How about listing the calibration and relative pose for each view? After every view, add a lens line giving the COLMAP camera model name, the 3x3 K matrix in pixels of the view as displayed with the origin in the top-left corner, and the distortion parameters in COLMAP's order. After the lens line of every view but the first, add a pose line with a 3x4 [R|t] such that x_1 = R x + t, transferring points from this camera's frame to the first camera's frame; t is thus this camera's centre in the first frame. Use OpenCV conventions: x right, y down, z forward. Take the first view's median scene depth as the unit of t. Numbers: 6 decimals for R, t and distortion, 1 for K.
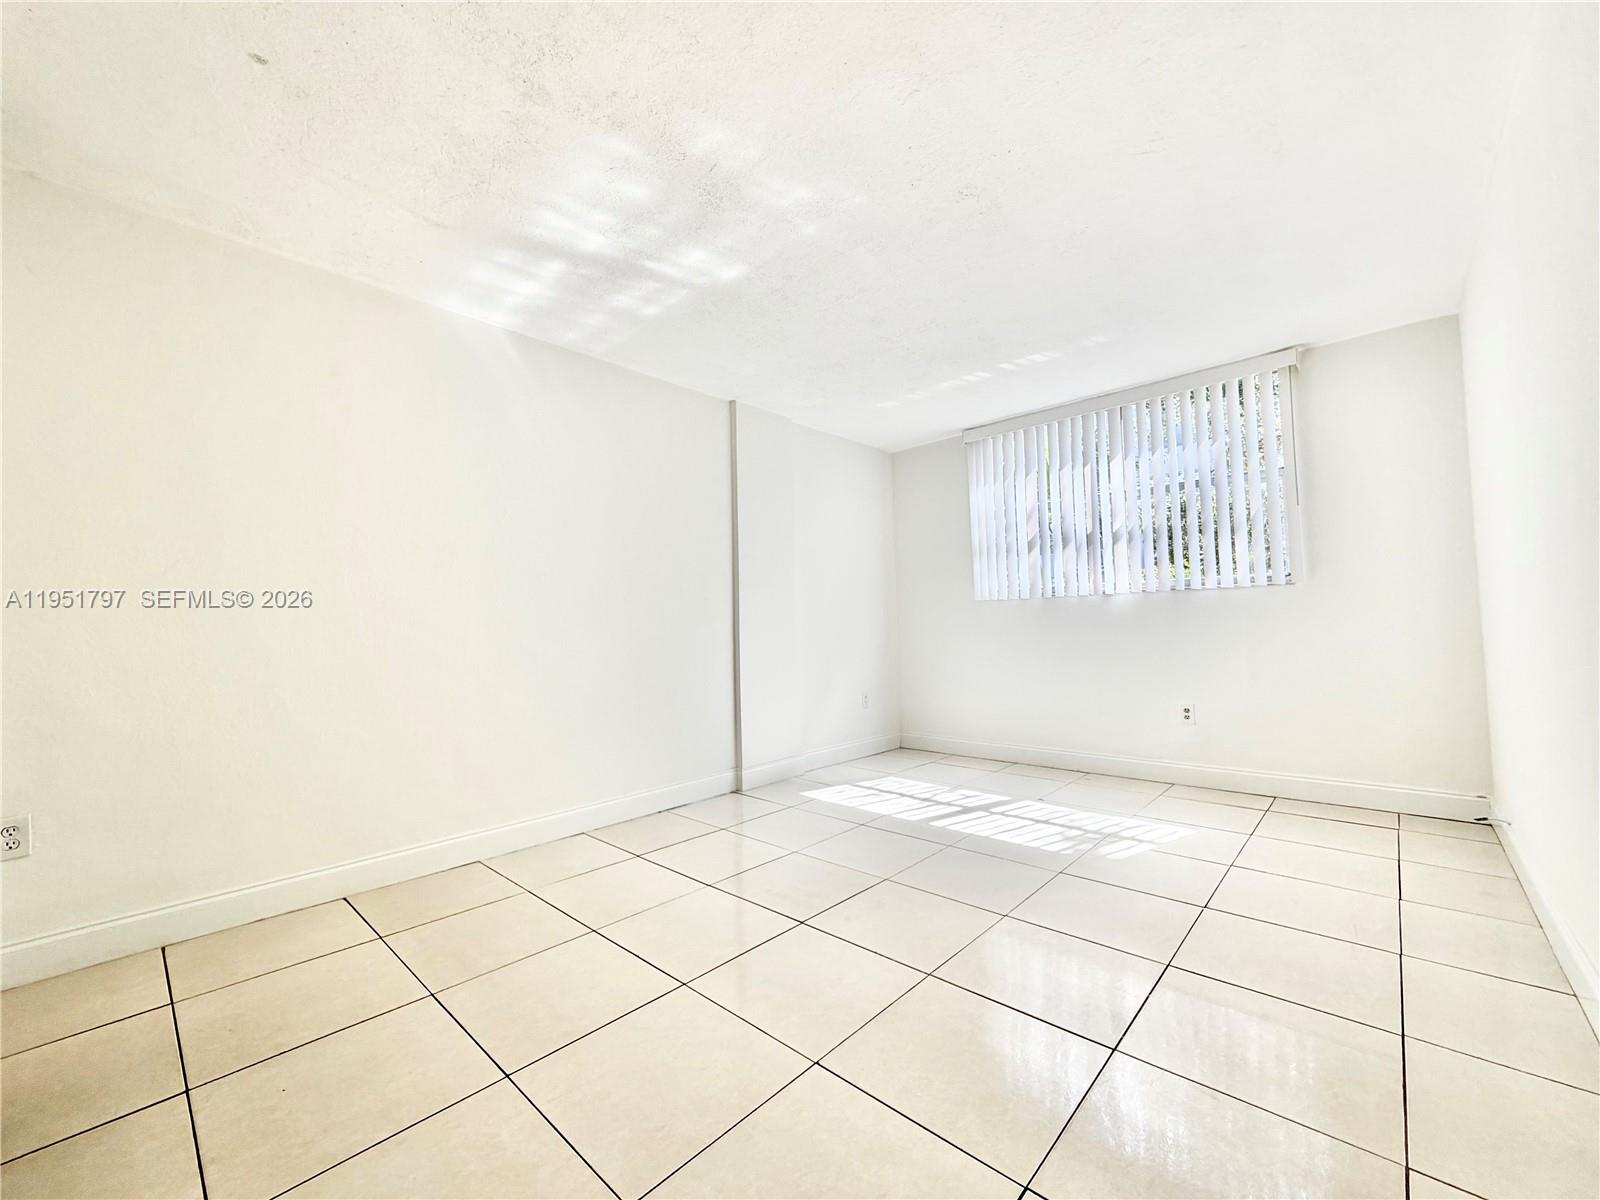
lens RADIAL K [[638.2, 0, 795.6], [0, 638.2, 606.7], [0, 0, 1]] dist [0.000393, -0.000748]
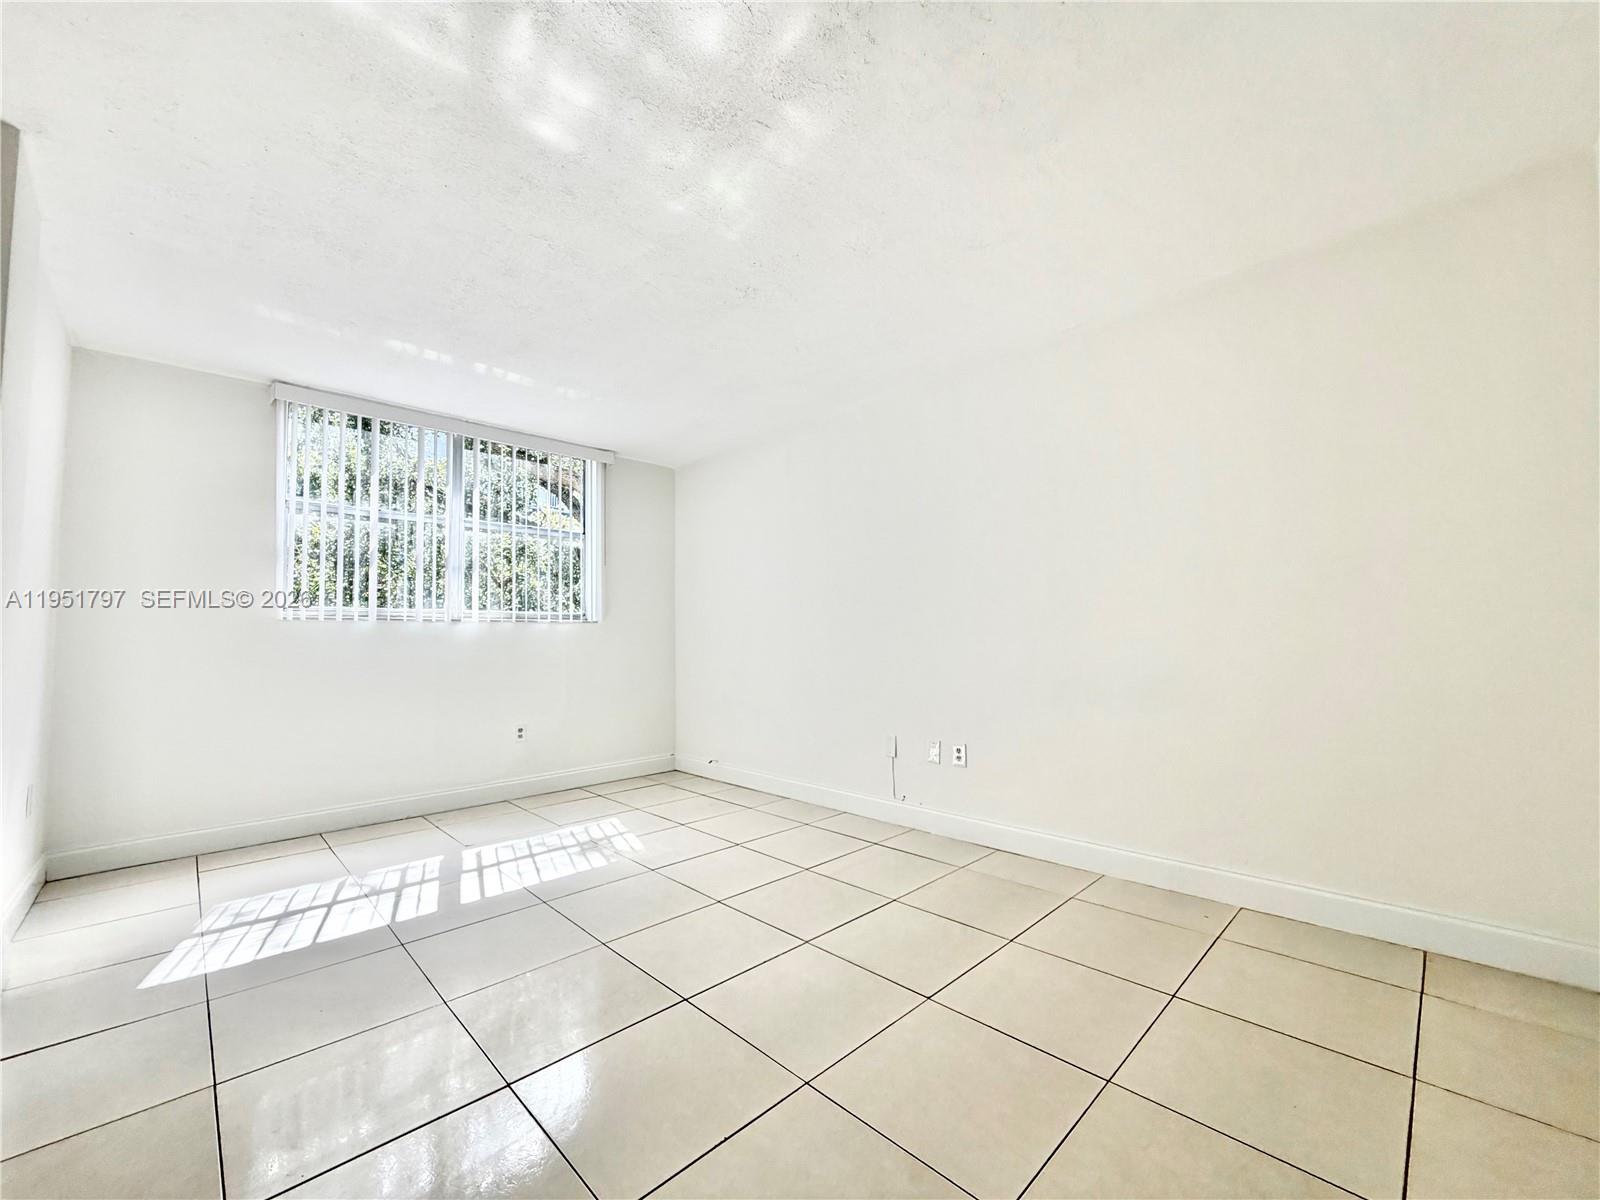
lens RADIAL K [[638.2, 0, 792.1], [0, 638.2, 595.1], [0, 0, 1]] dist [0.000393, -0.000748]
pose [[0.052924, 0.096440, 0.993931, -0.592622], [-0.019214, 0.995240, -0.095544, 0.030761], [-0.998414, -0.014040, 0.054525, 0.565215]]
